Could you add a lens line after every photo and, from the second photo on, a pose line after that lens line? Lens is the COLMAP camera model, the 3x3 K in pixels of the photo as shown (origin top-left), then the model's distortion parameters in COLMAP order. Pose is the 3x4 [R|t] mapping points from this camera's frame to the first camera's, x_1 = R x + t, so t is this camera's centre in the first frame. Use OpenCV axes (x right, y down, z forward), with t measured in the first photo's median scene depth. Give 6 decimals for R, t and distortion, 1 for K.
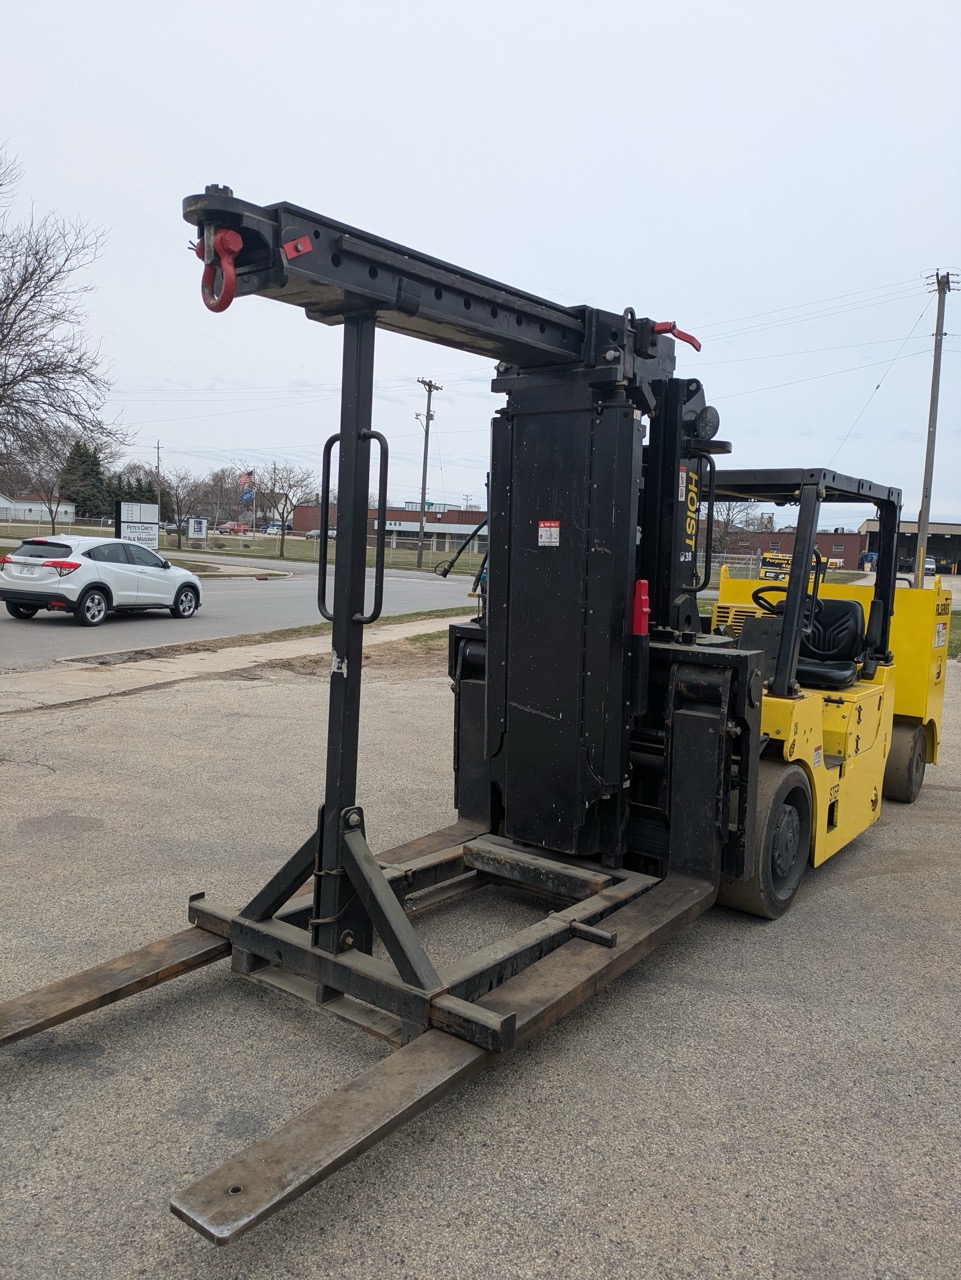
lens RADIAL K [[953.7, 0, 468.2], [0, 953.7, 631.3], [0, 0, 1]] dist [0.036710, -0.029762]
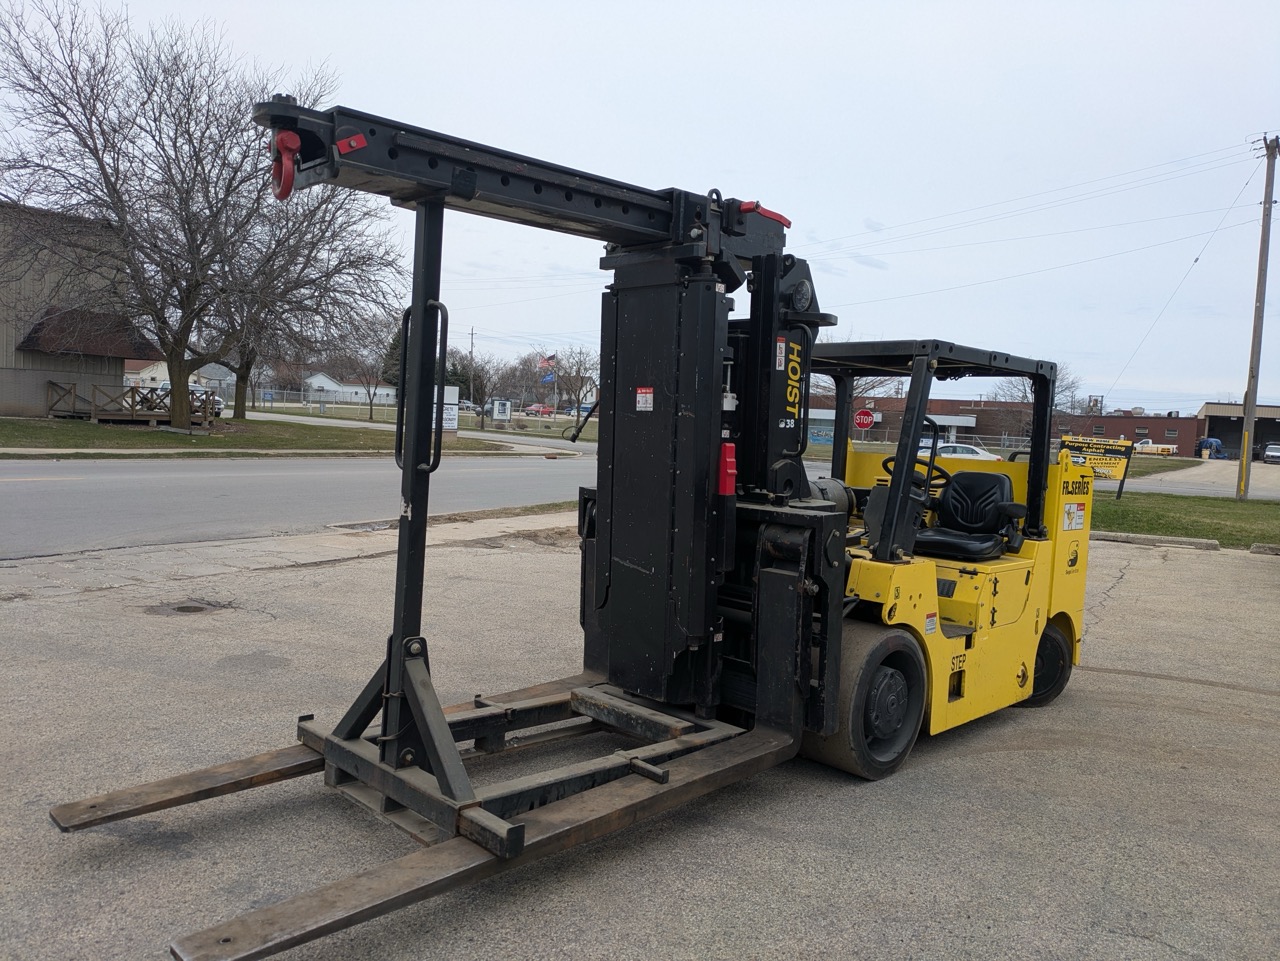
lens RADIAL K [[953.7, 0, 632.3], [0, 953.7, 481.5], [0, 0, 1]] dist [0.036710, -0.029762]
pose [[0.988908, 0.019713, -0.147214, 0.225620], [-0.024970, 0.999112, -0.033945, 0.026311], [0.146414, 0.037245, 0.988522, -0.056691]]
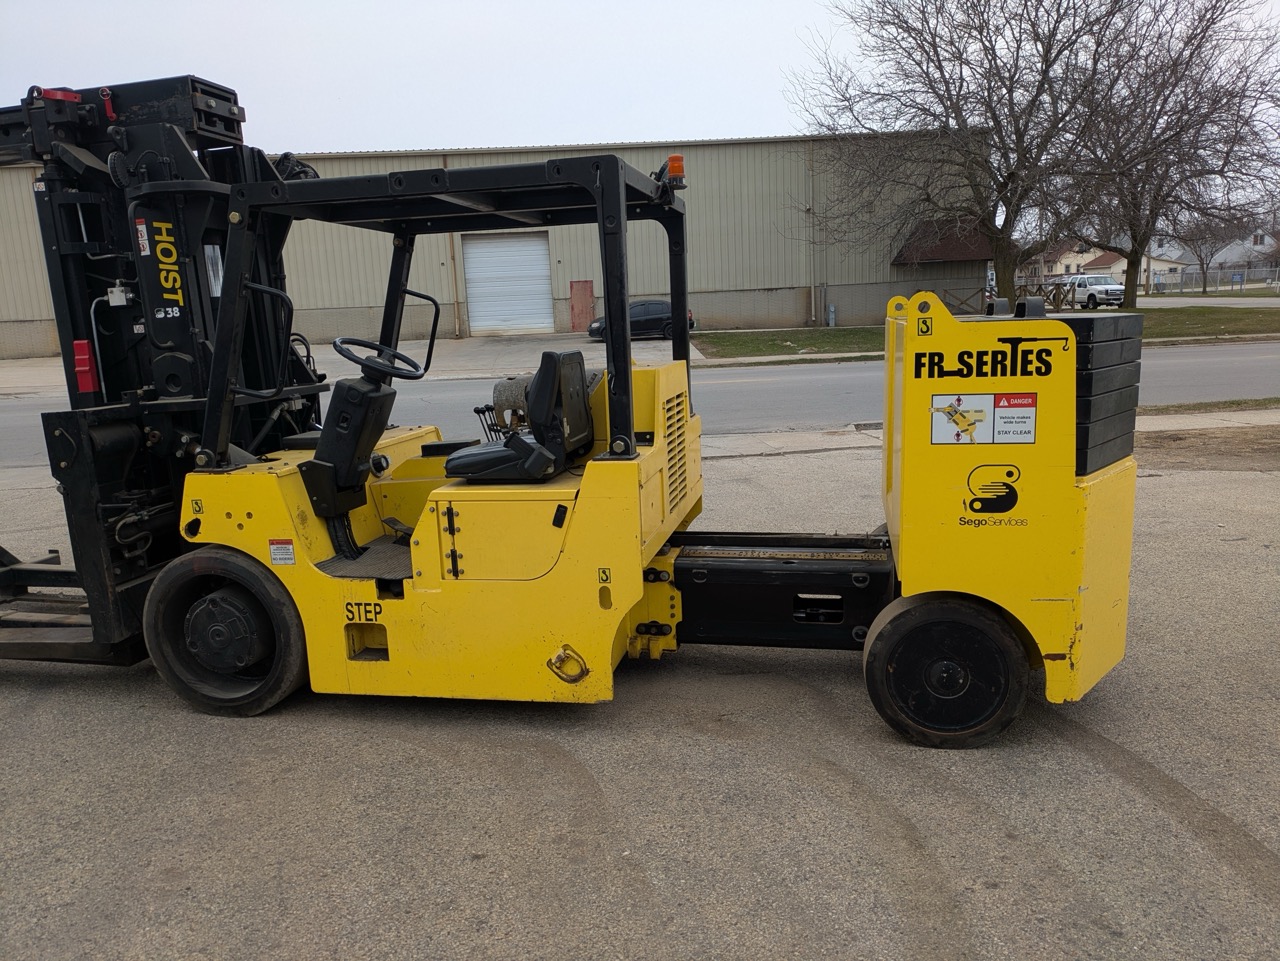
lens RADIAL K [[953.7, 0, 640.2], [0, 953.7, 482.0], [0, 0, 1]] dist [0.036710, -0.029762]
pose [[0.432706, 0.098804, -0.896105, 1.374824], [-0.021856, 0.994834, 0.099137, -0.015410], [0.901270, -0.023312, 0.432630, 1.053163]]
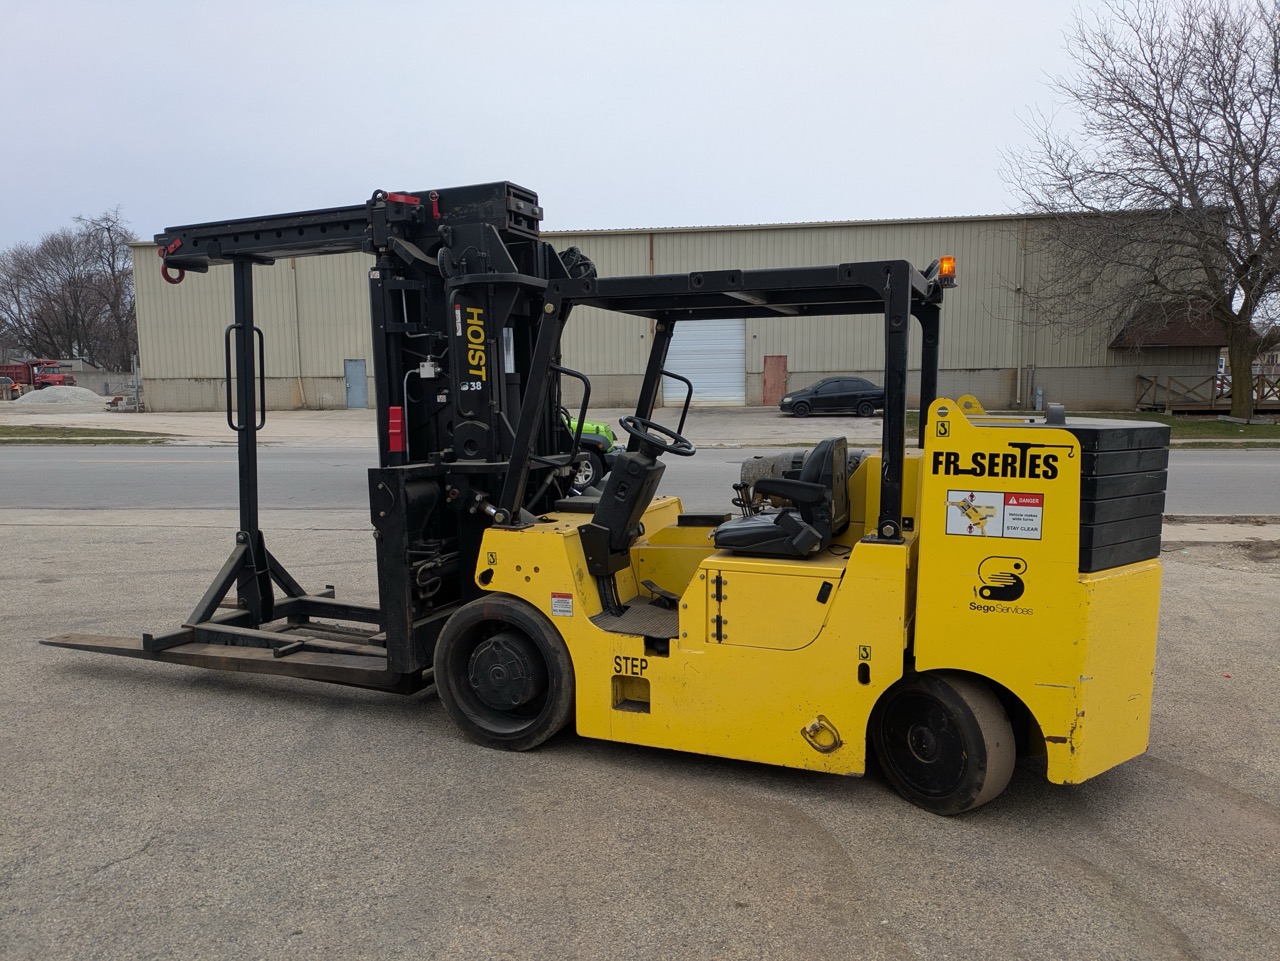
lens RADIAL K [[953.7, 0, 642.2], [0, 953.7, 506.0], [0, 0, 1]] dist [0.036710, -0.029762]
pose [[0.257501, 0.076292, -0.963262, 1.403350], [-0.072820, 0.995576, 0.059385, -0.021461], [0.963530, 0.054853, 0.261917, 0.951991]]
